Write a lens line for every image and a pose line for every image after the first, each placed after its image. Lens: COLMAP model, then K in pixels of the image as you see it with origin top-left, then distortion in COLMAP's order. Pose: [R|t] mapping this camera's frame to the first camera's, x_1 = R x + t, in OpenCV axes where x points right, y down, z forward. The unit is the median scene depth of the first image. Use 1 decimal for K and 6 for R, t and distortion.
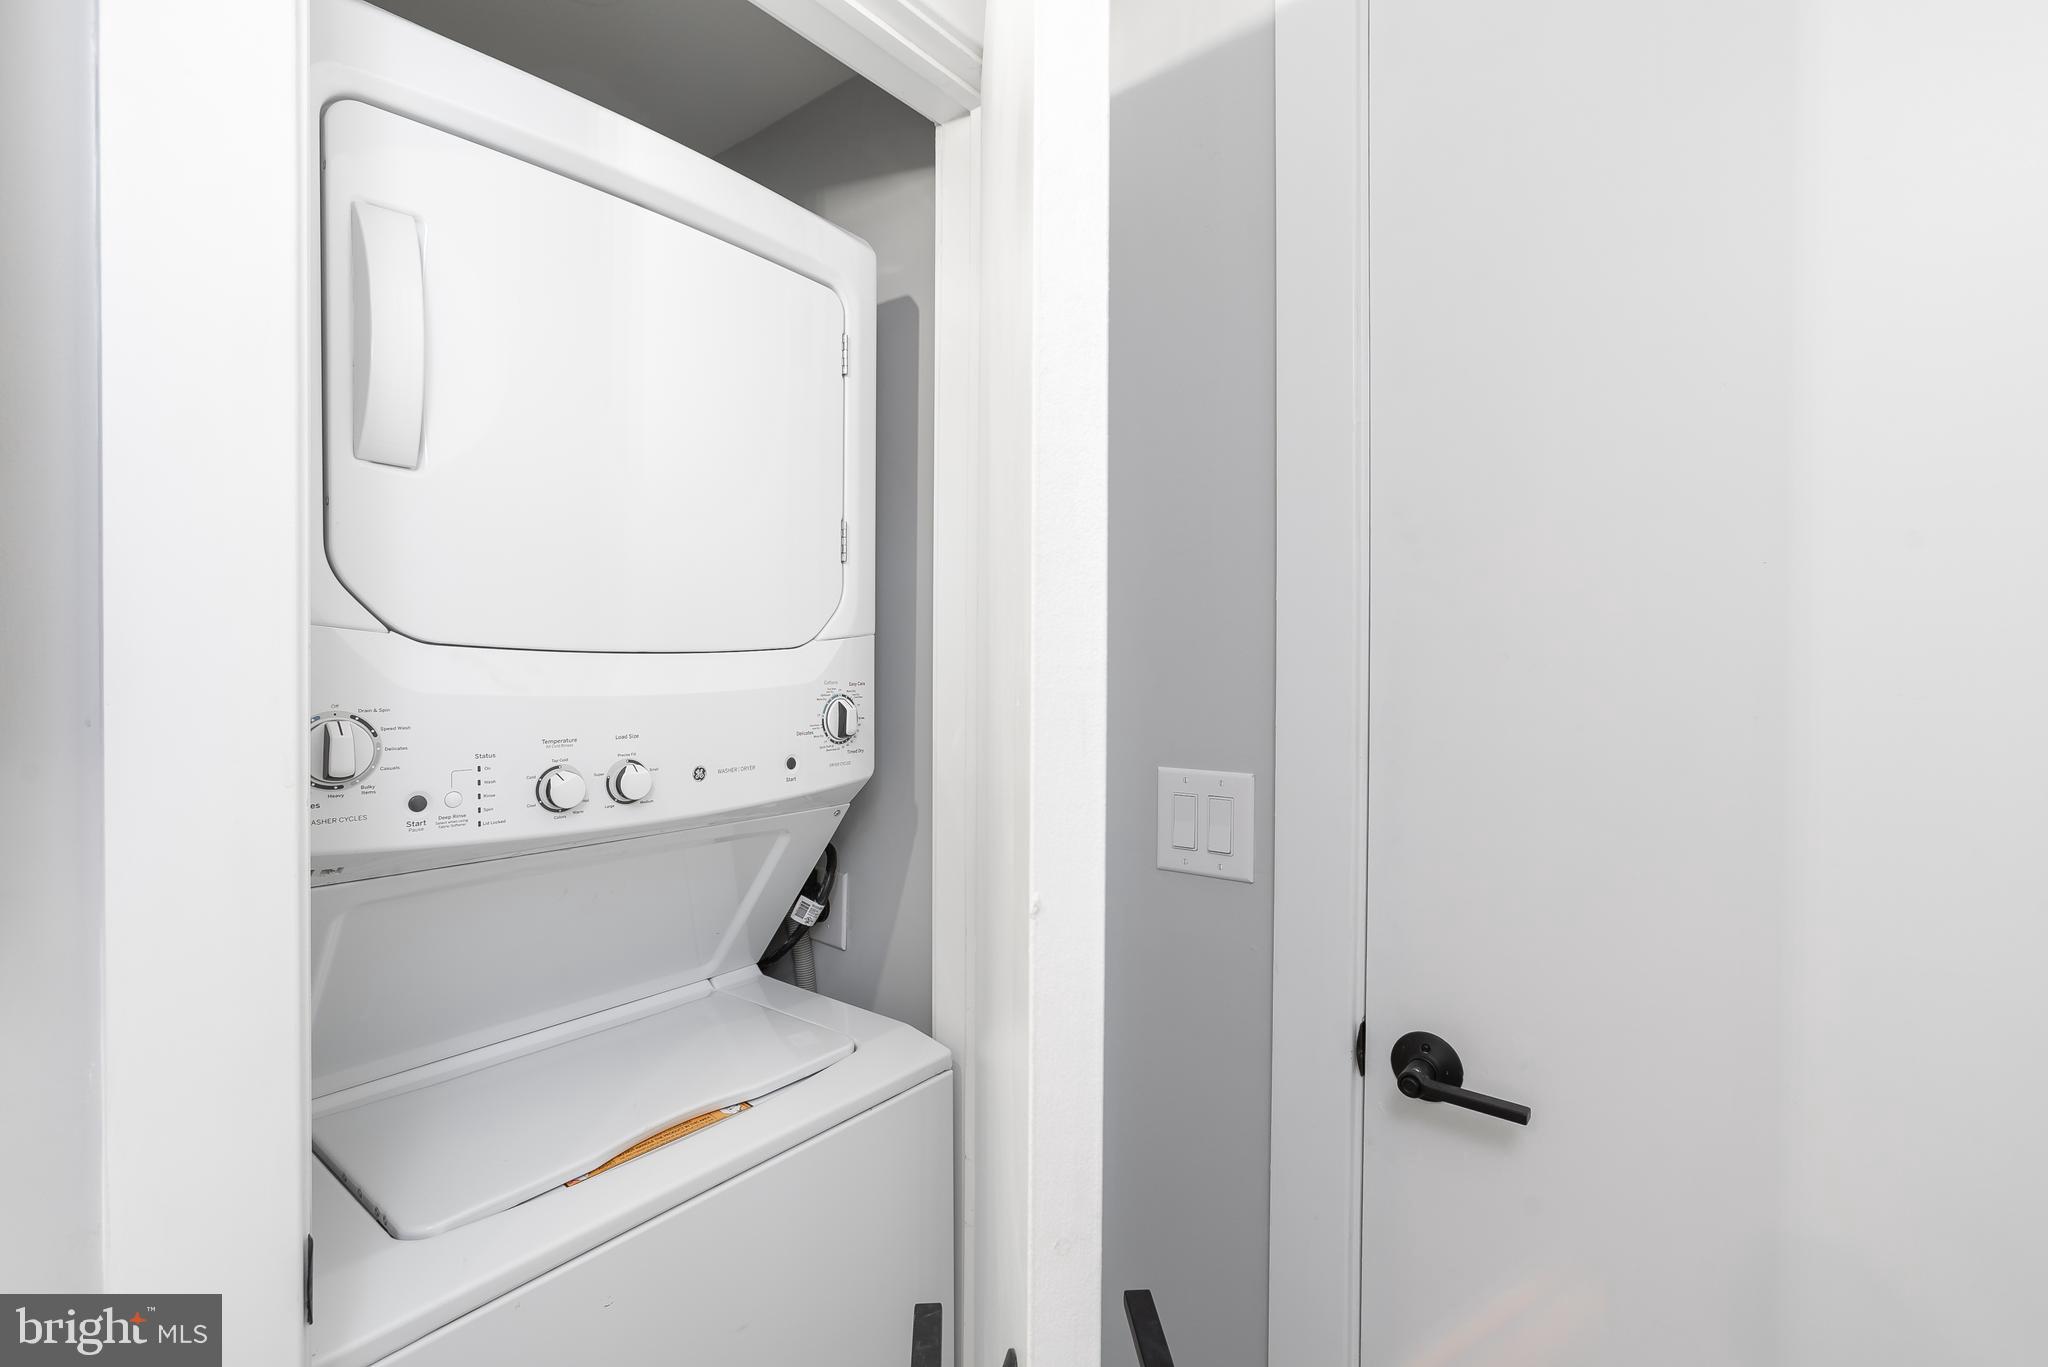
lens RADIAL K [[960.8, 0, 1024.0], [0, 960.8, 683.5], [0, 0, 1]] dist [-0.000272, 0.000016]
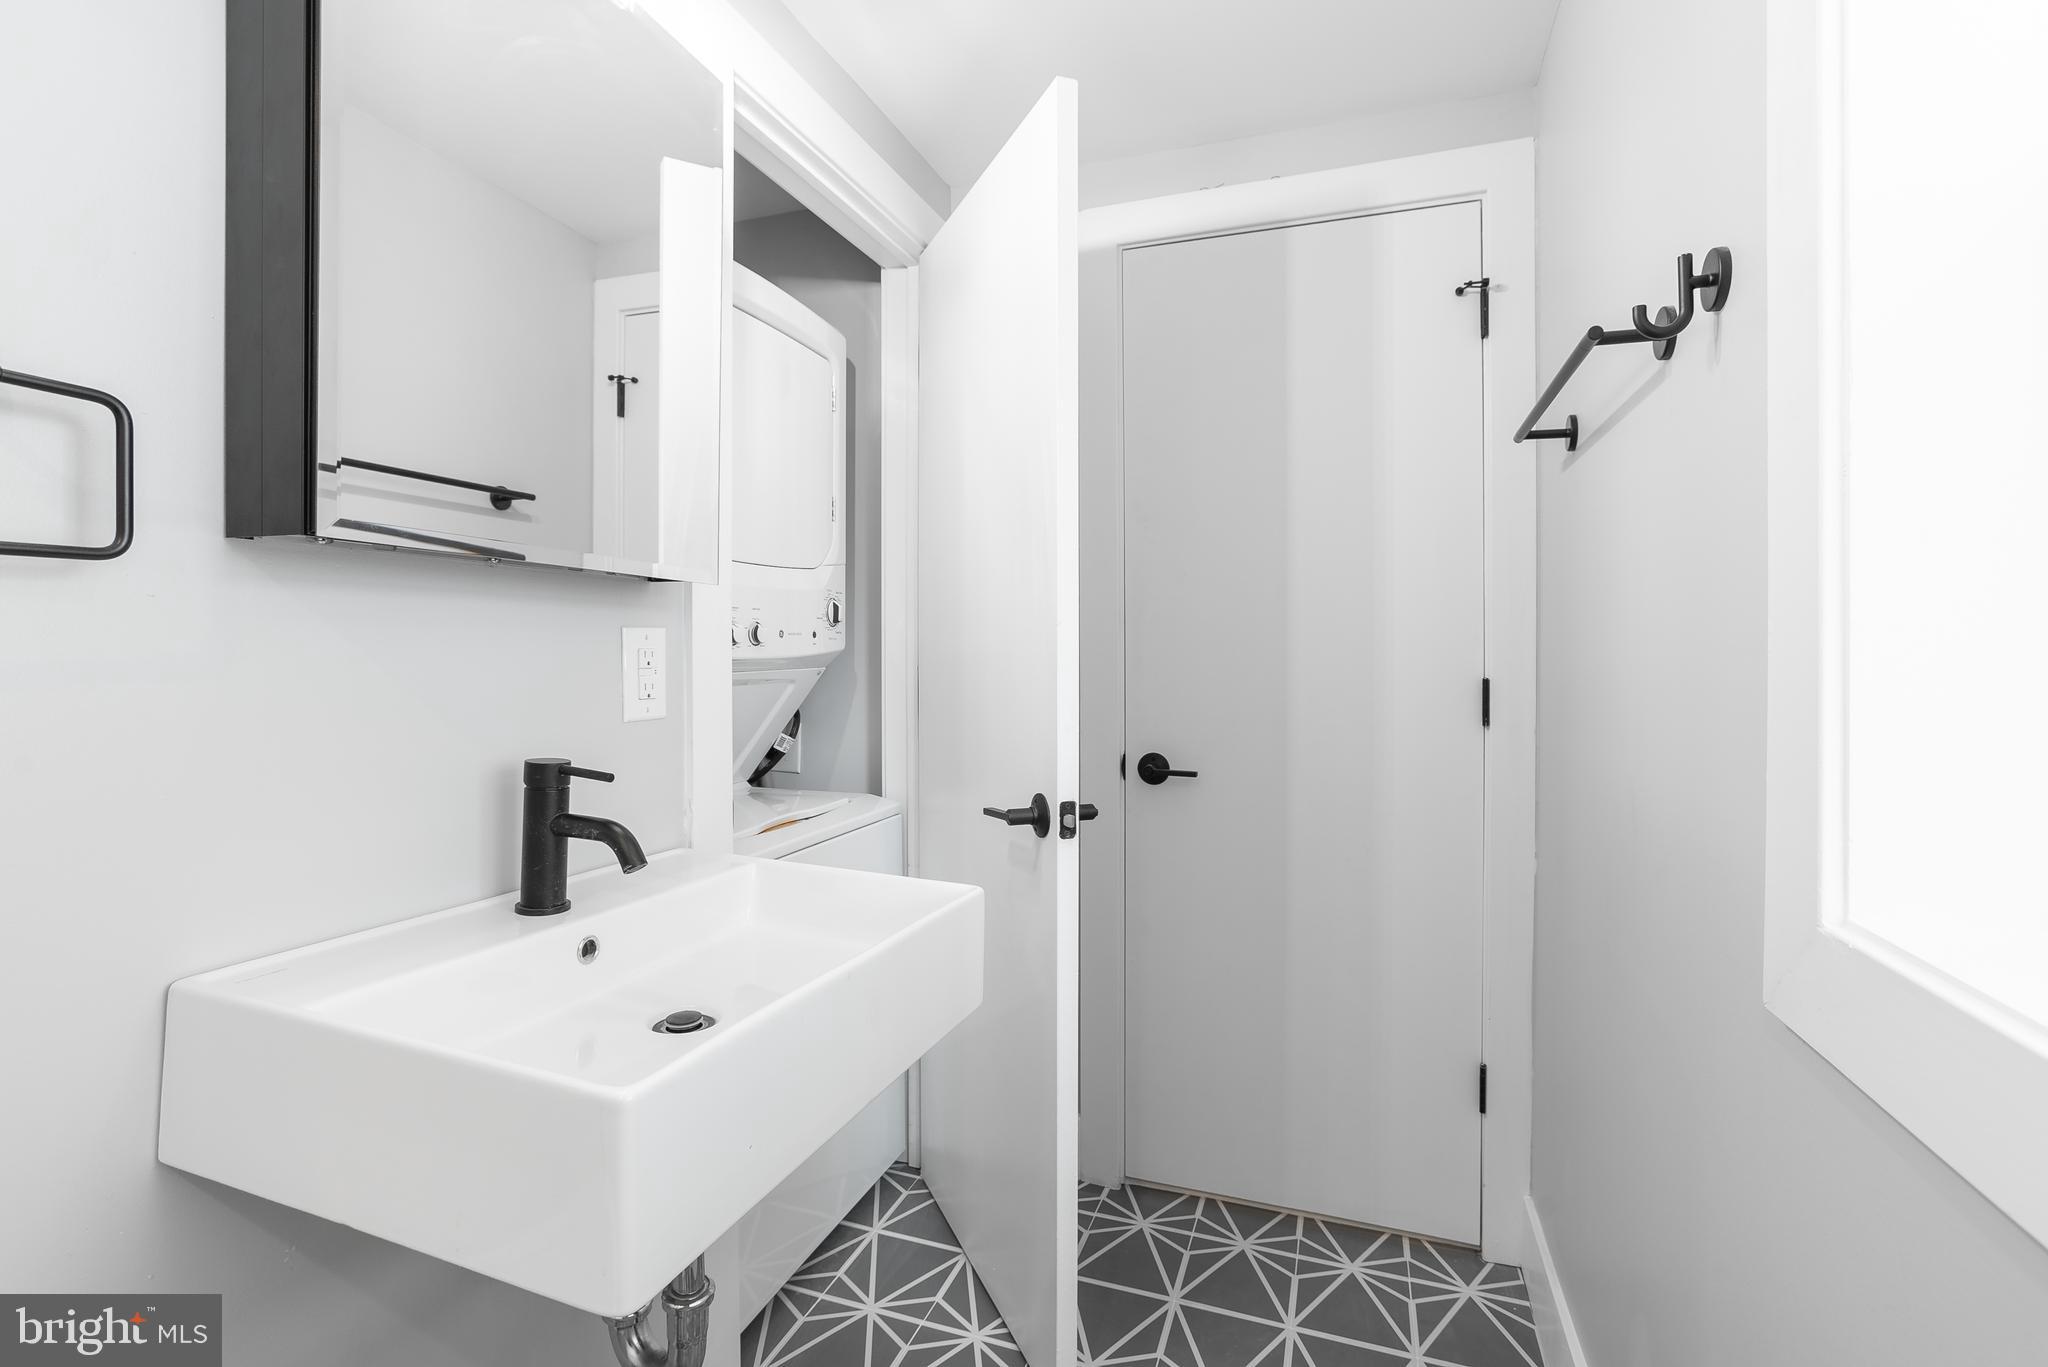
lens RADIAL K [[960.6, 0, 1024.0], [0, 960.6, 683.5], [0, 0, 1]] dist [-0.001064, -0.000008]
pose [[0.950173, -0.011840, 0.311498, -0.399383], [0.008085, 0.999878, 0.013344, 0.142522], [-0.311618, -0.010160, 0.950153, -0.723196]]
